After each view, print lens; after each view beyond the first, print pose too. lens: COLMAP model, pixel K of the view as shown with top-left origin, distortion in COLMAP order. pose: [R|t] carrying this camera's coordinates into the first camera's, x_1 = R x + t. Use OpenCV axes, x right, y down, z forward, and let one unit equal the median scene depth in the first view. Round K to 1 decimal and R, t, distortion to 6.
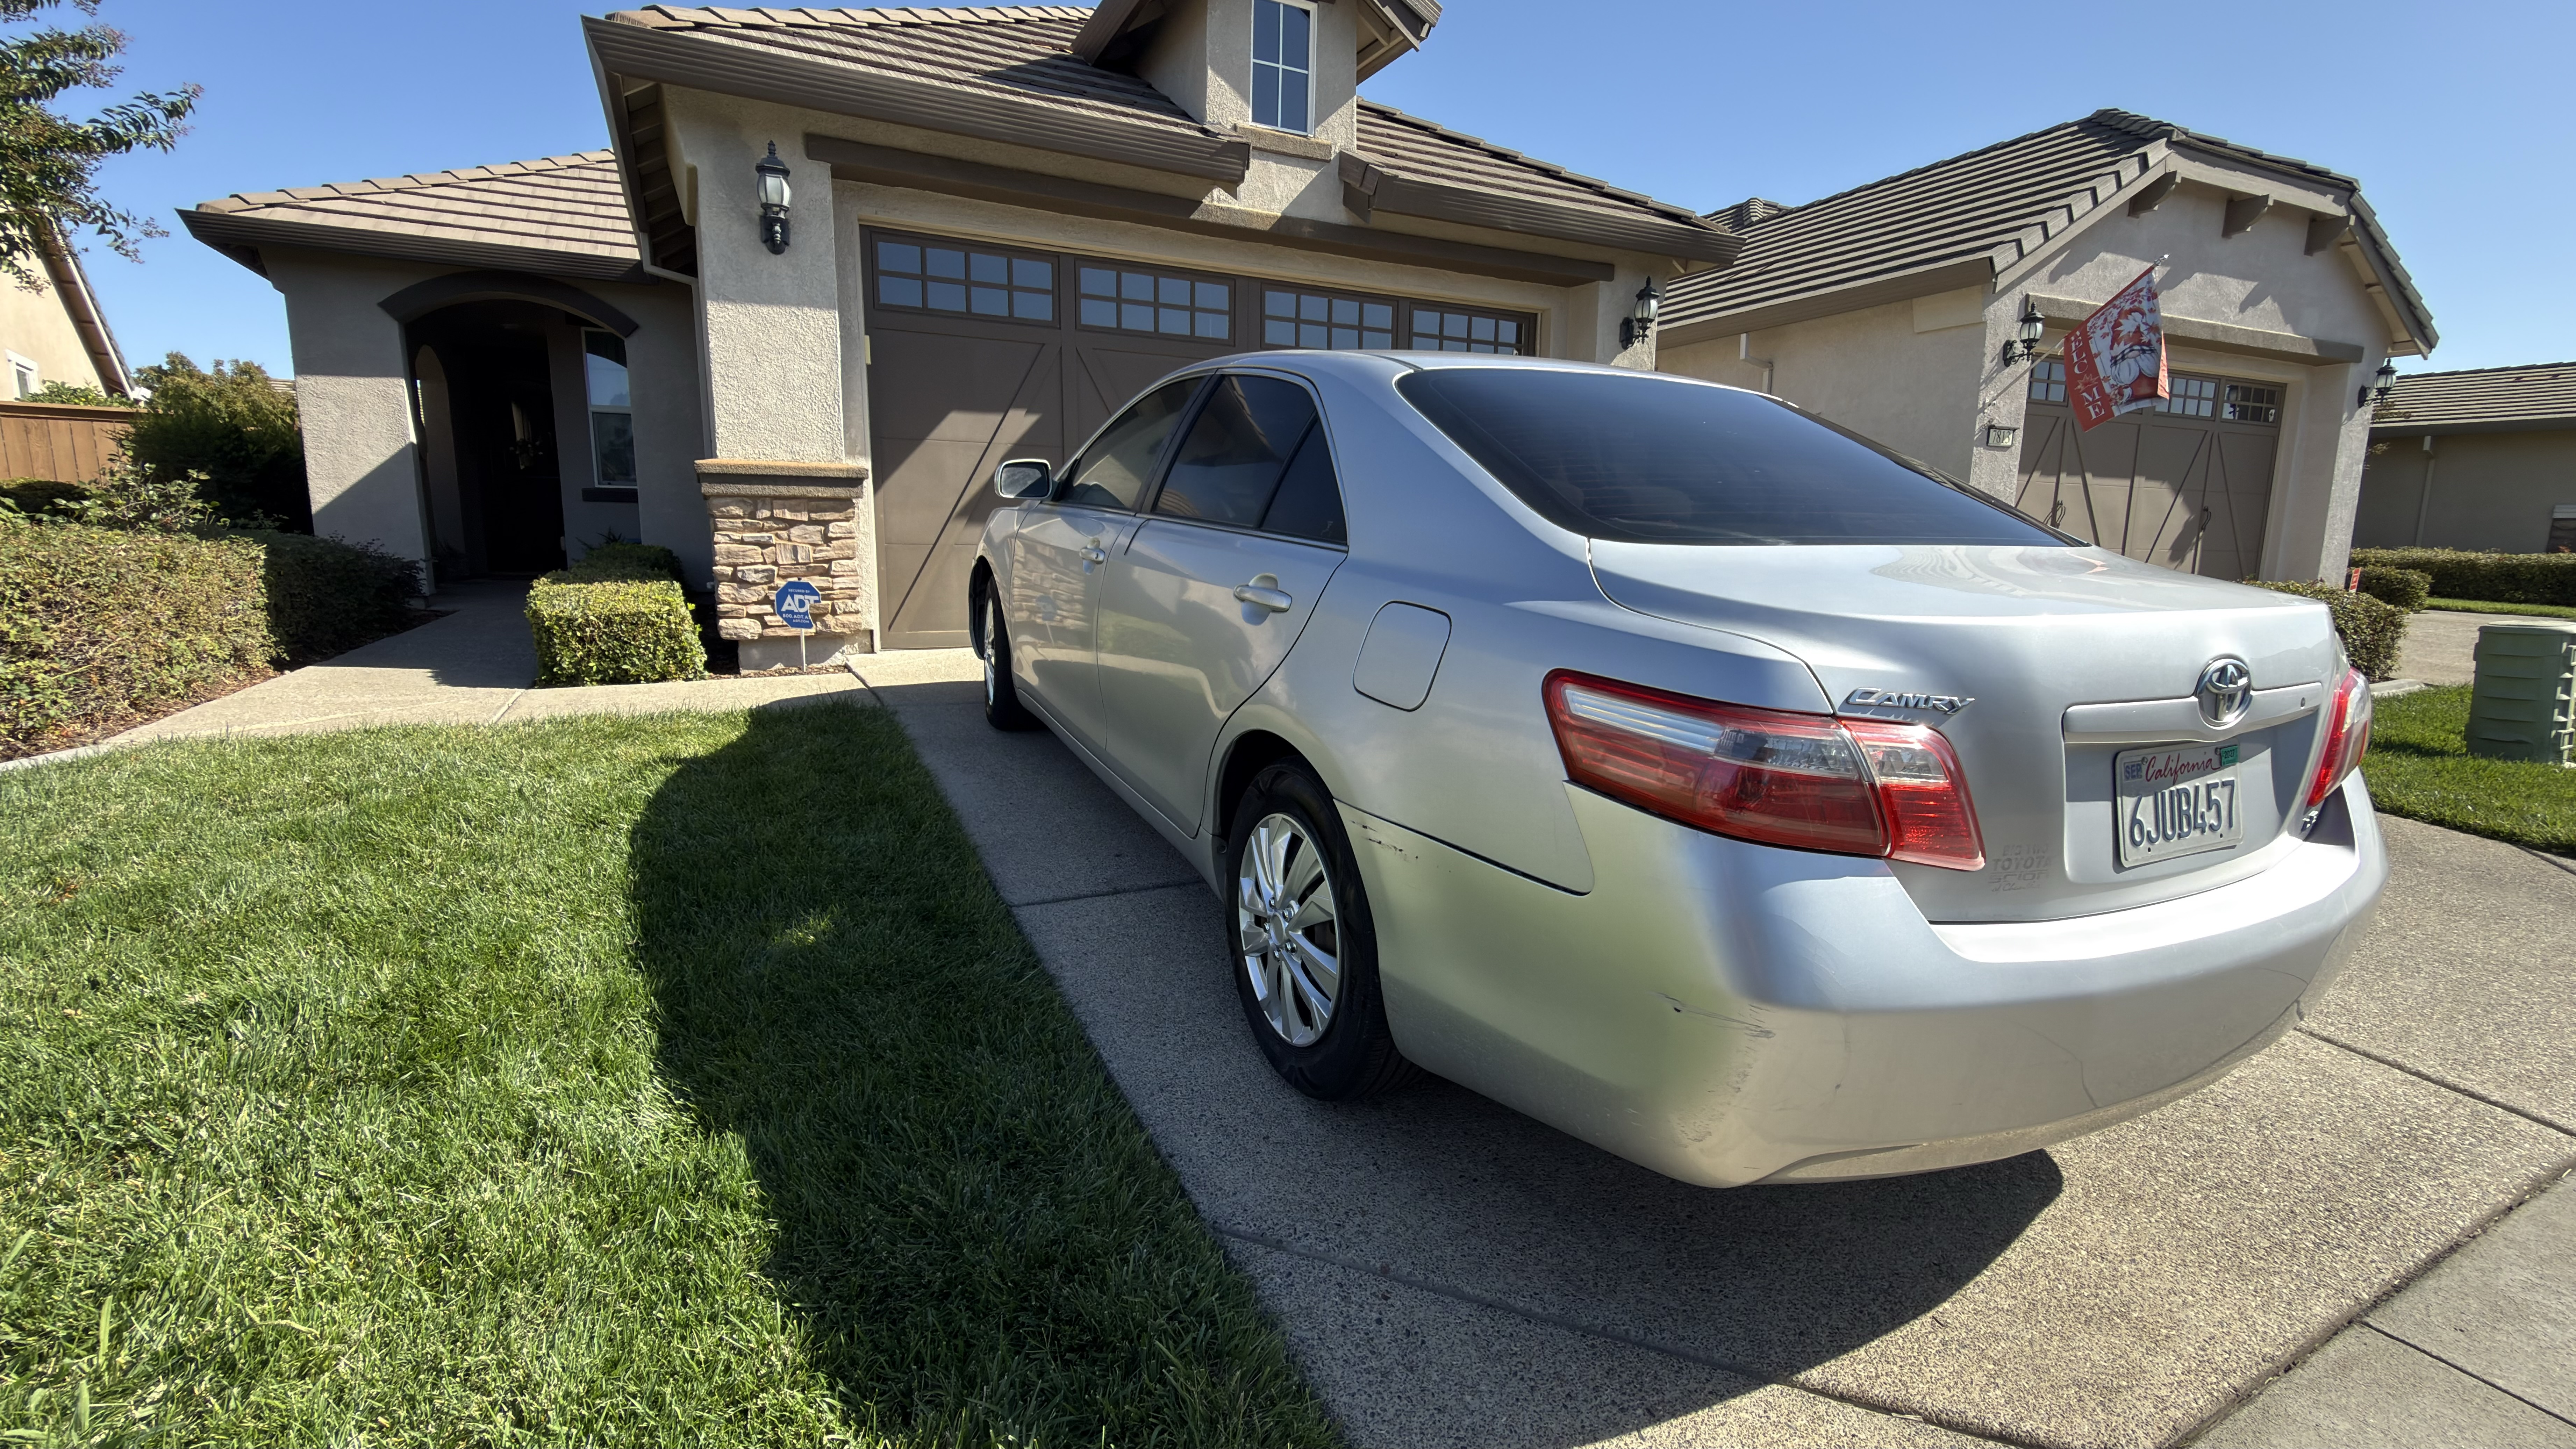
lens RADIAL K [[1117.2, 0, 1295.3], [0, 1117.2, 723.3], [0, 0, 1]] dist [-0.002215, -0.000150]
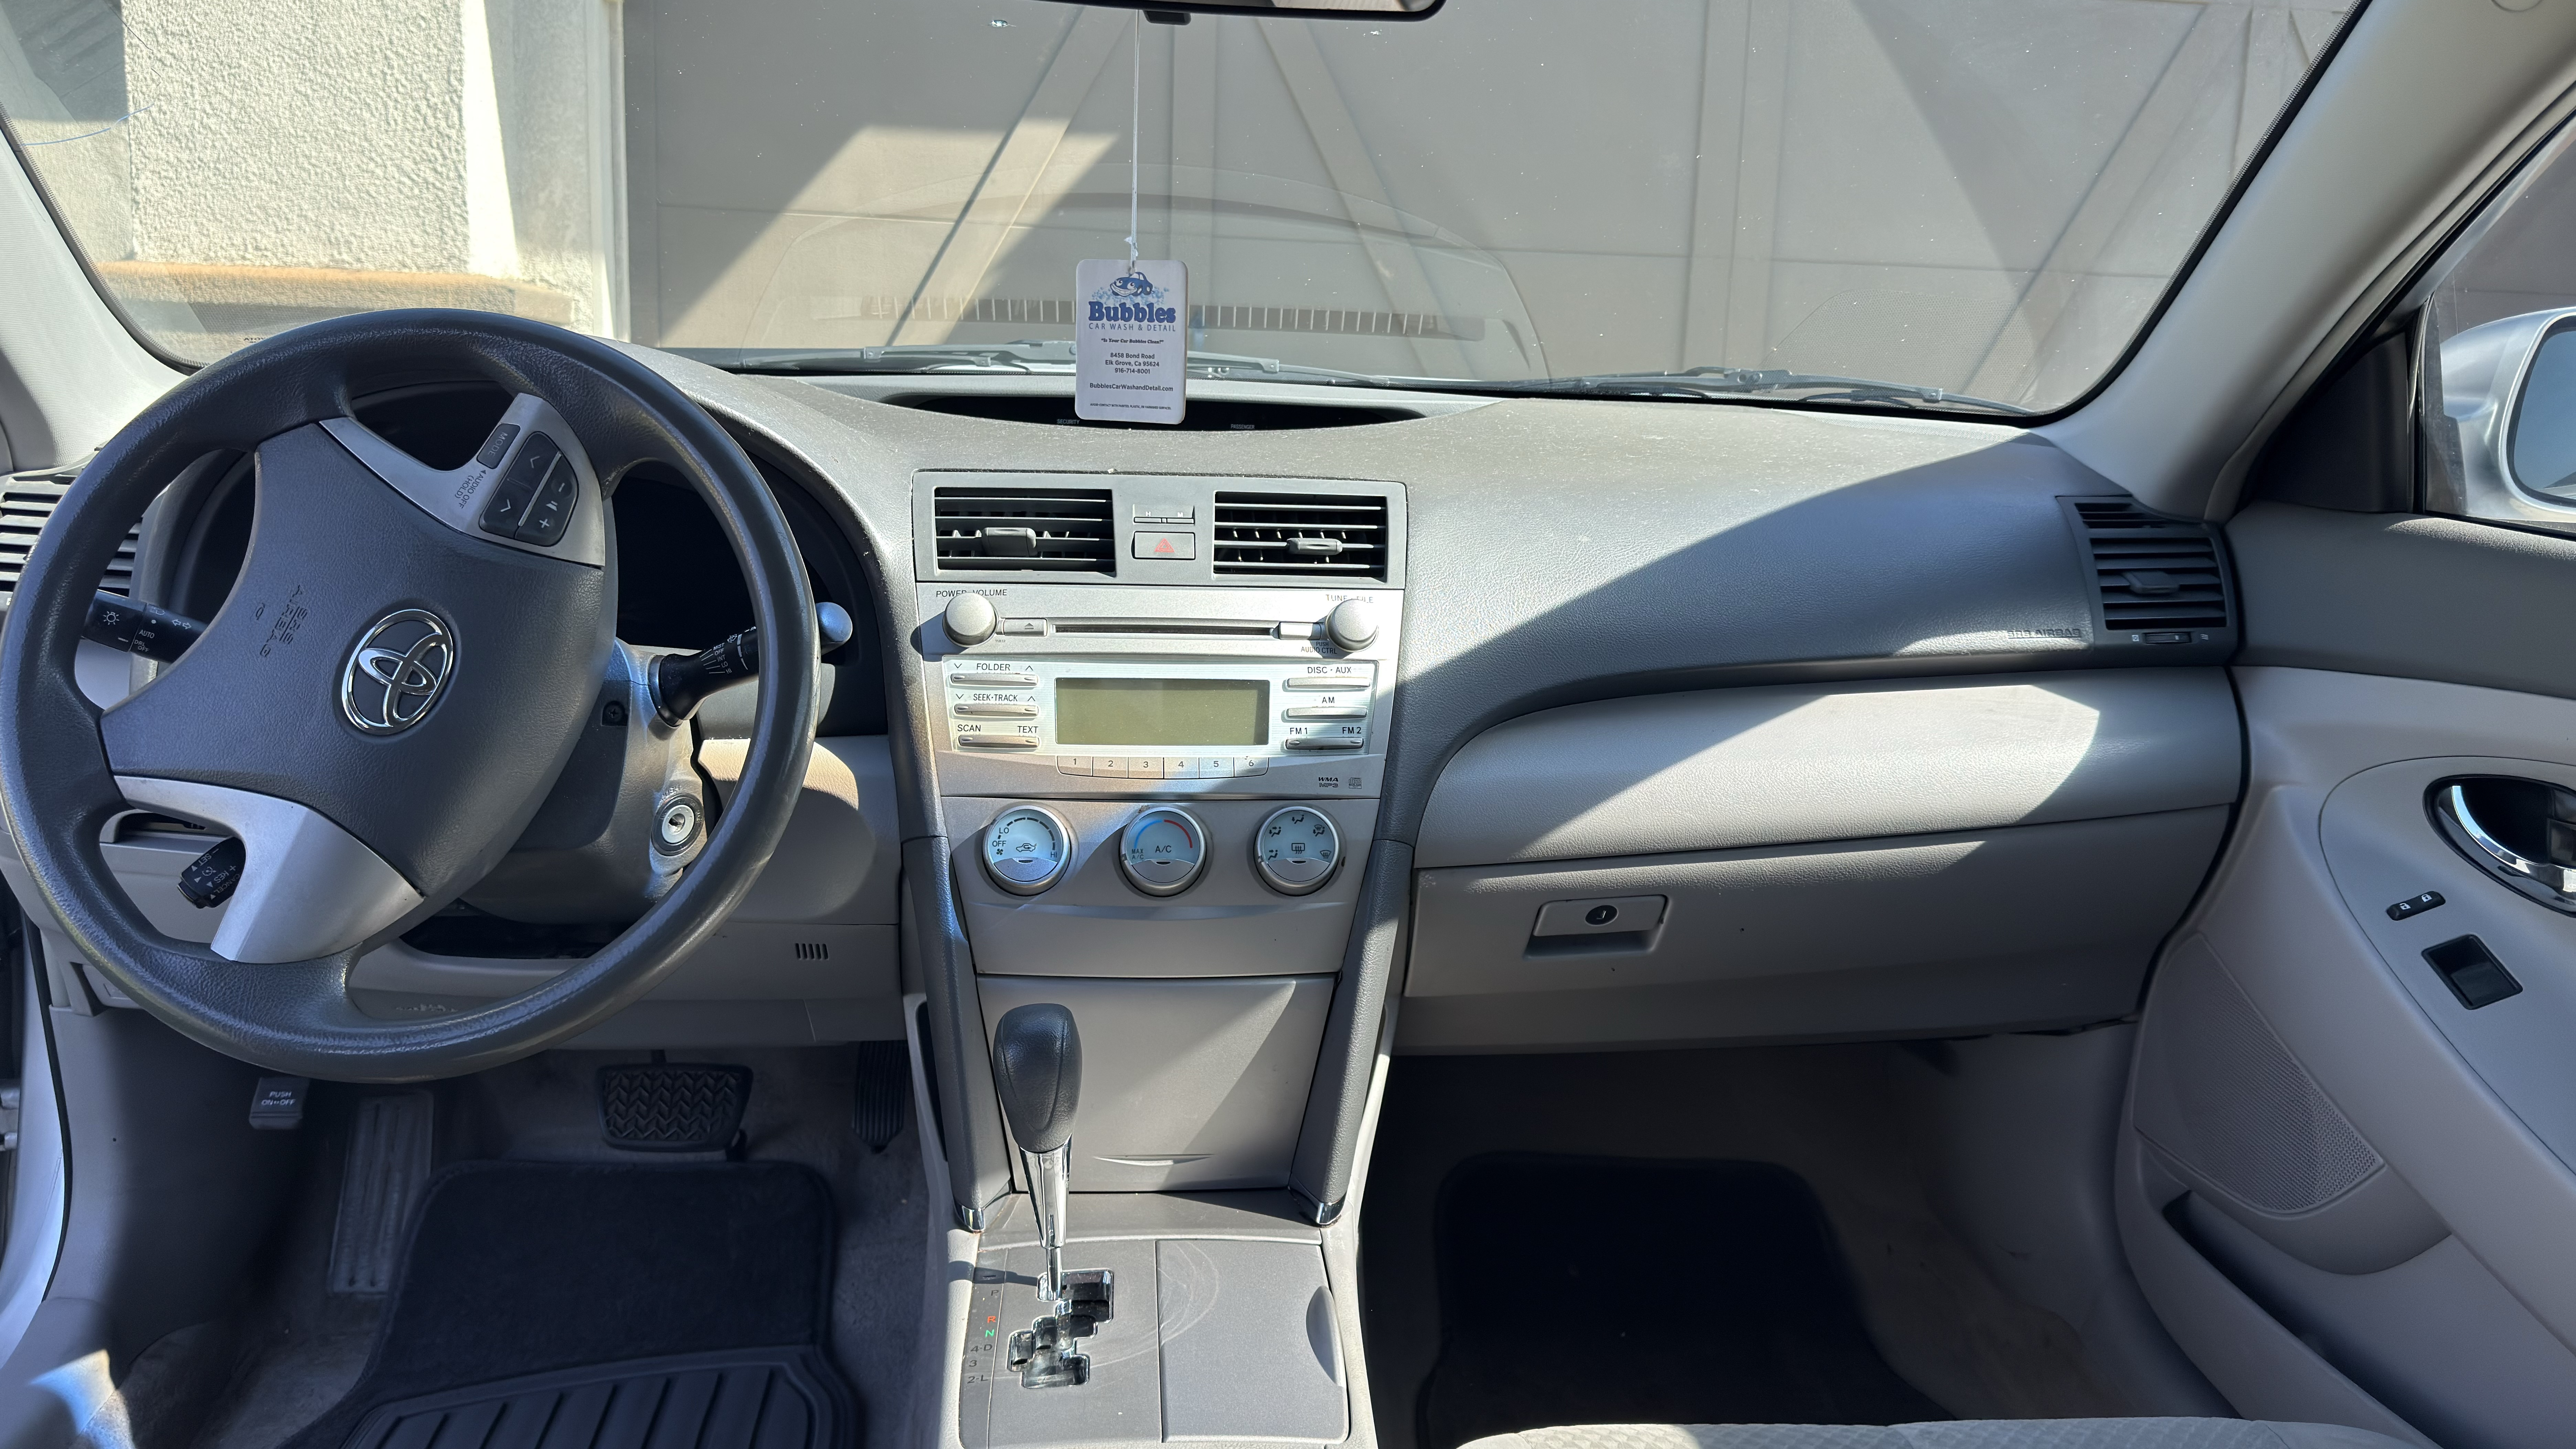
lens RADIAL K [[1946.1, 0, 1286.3], [0, 1946.1, 736.0], [0, 0, 1]] dist [0.093834, -0.165381]
pose [[0.929235, 0.079762, -0.360776, 0.063105], [-0.081310, 0.996629, 0.010914, -0.102349], [0.360431, 0.019193, 0.932588, 0.459884]]
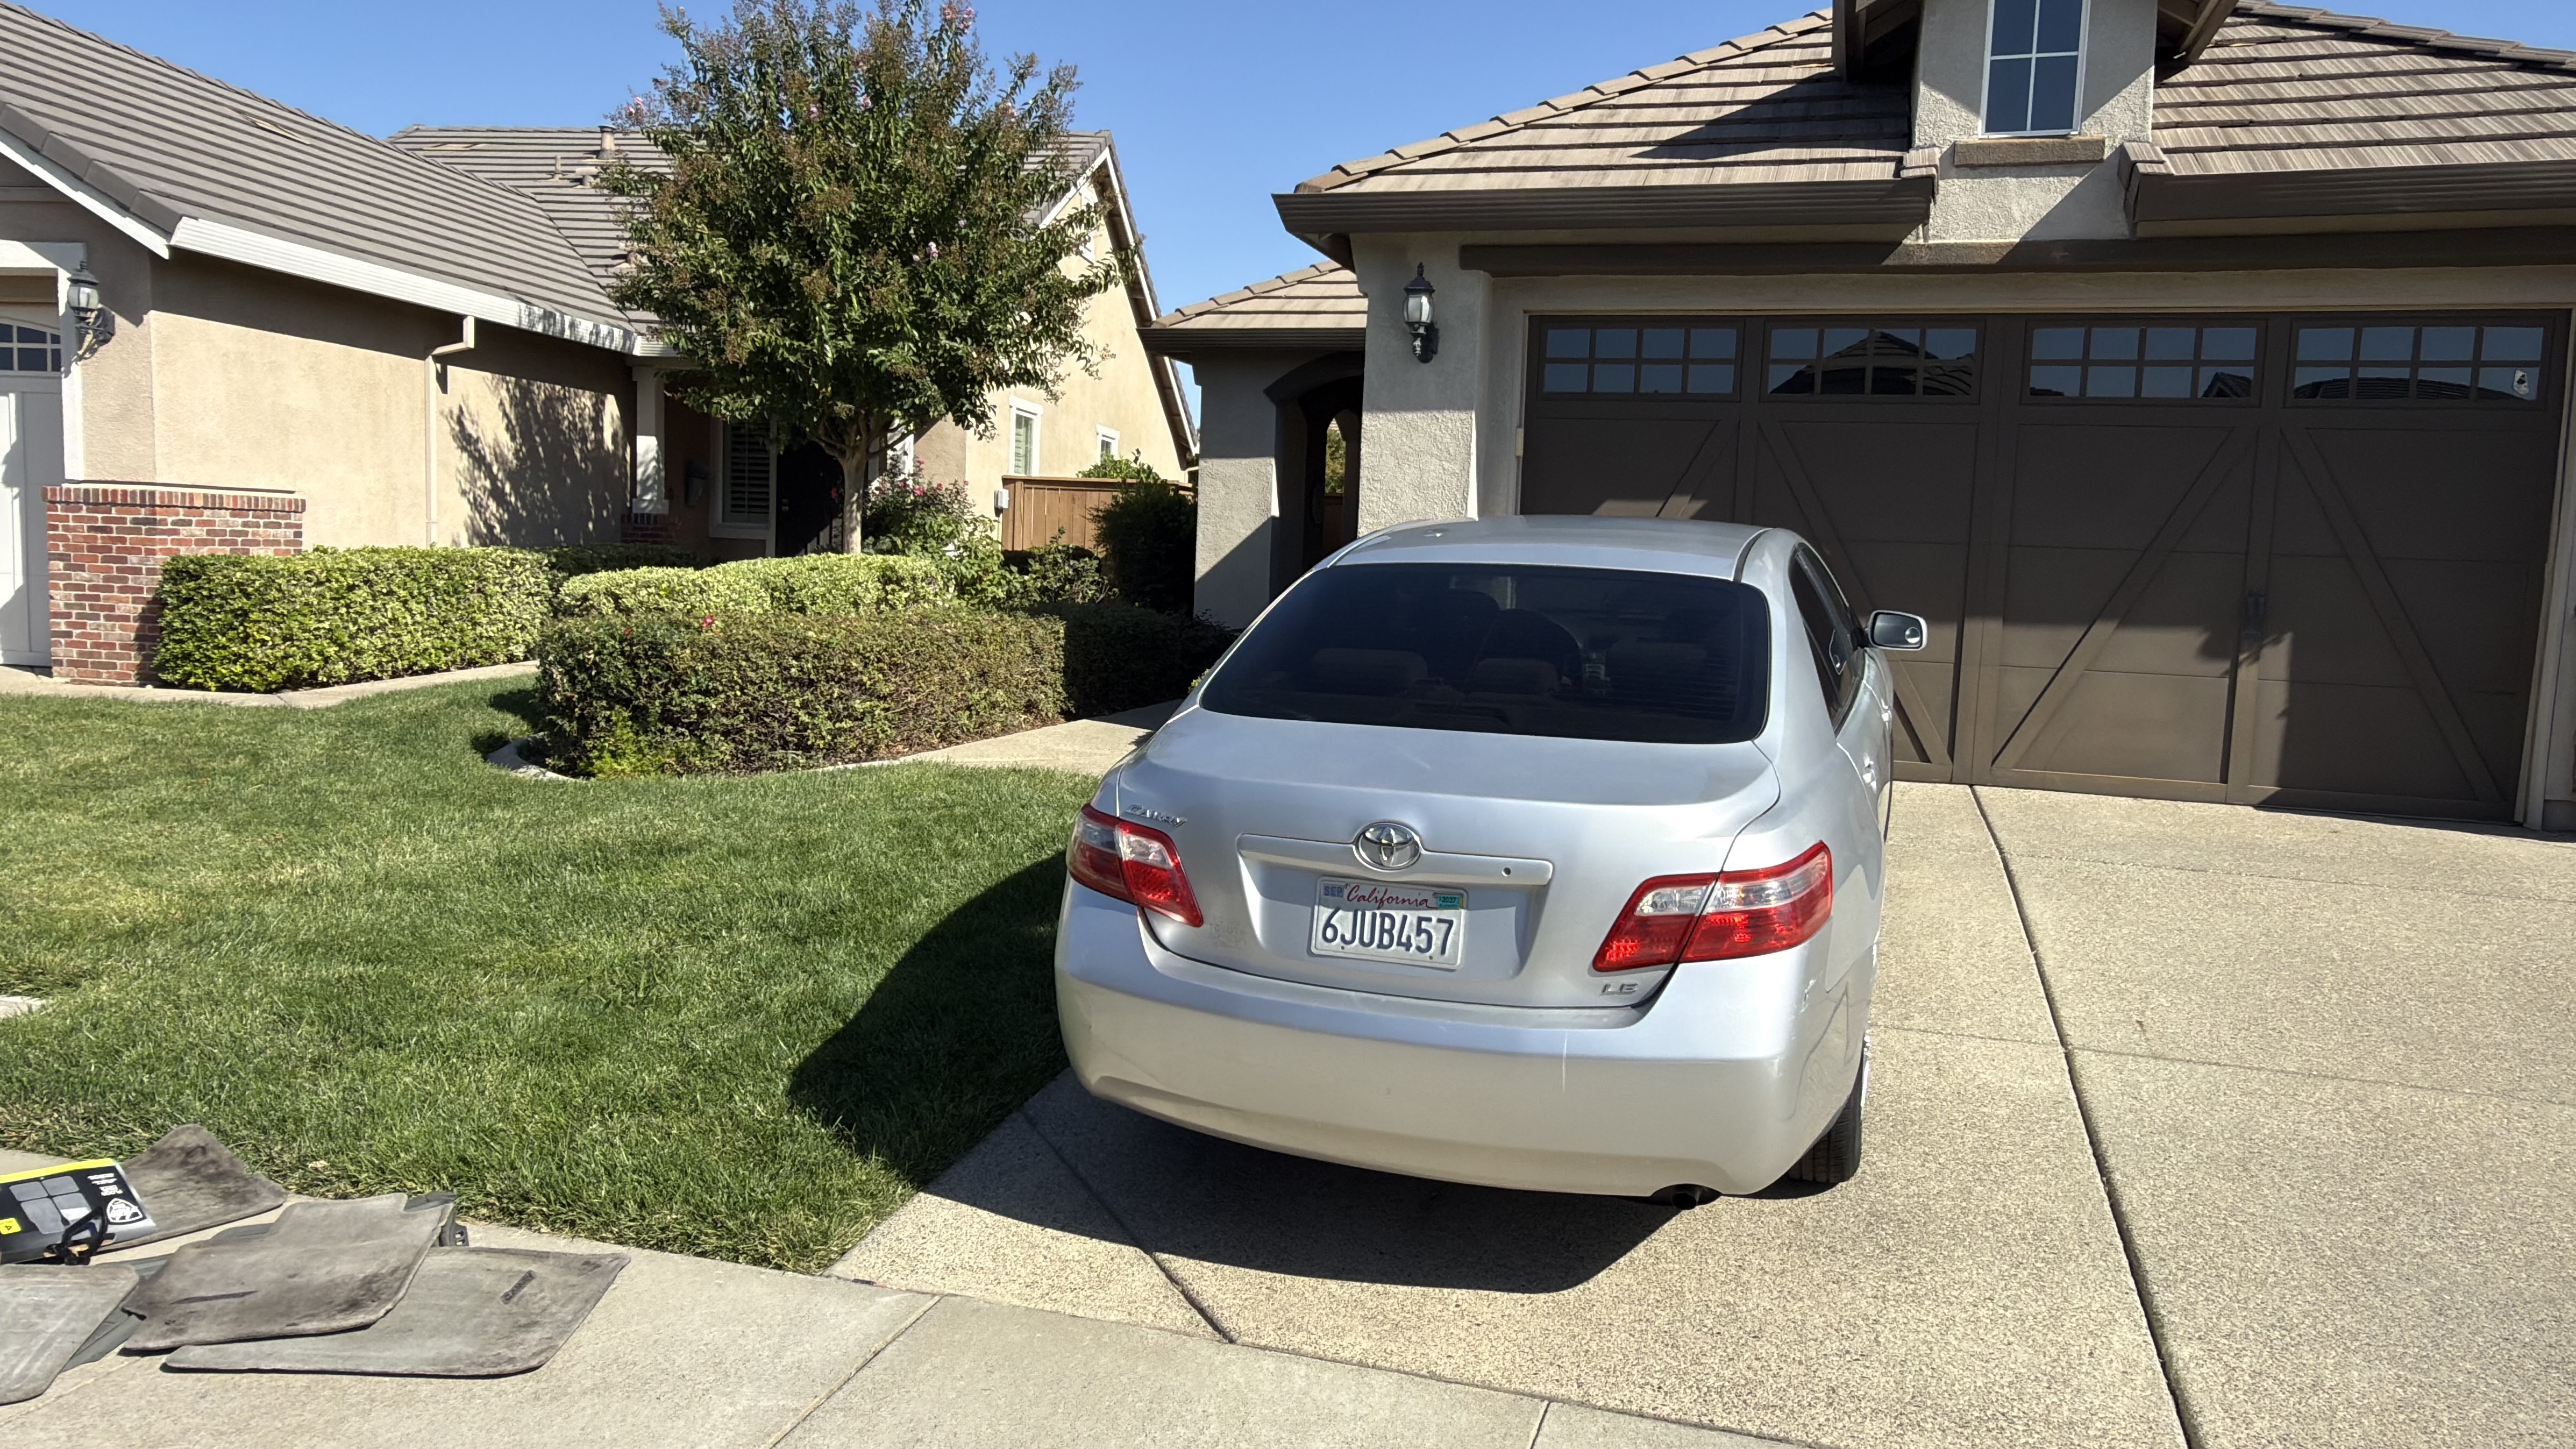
lens RADIAL K [[1742.2, 0, 1306.0], [0, 1742.2, 721.7], [0, 0, 1]] dist [-0.003323, 0.006866]
pose [[0.703810, 0.082268, -0.705609, 0.532003], [-0.144026, 0.989168, -0.028330, -0.024522], [0.695635, 0.121565, 0.708035, -0.154447]]
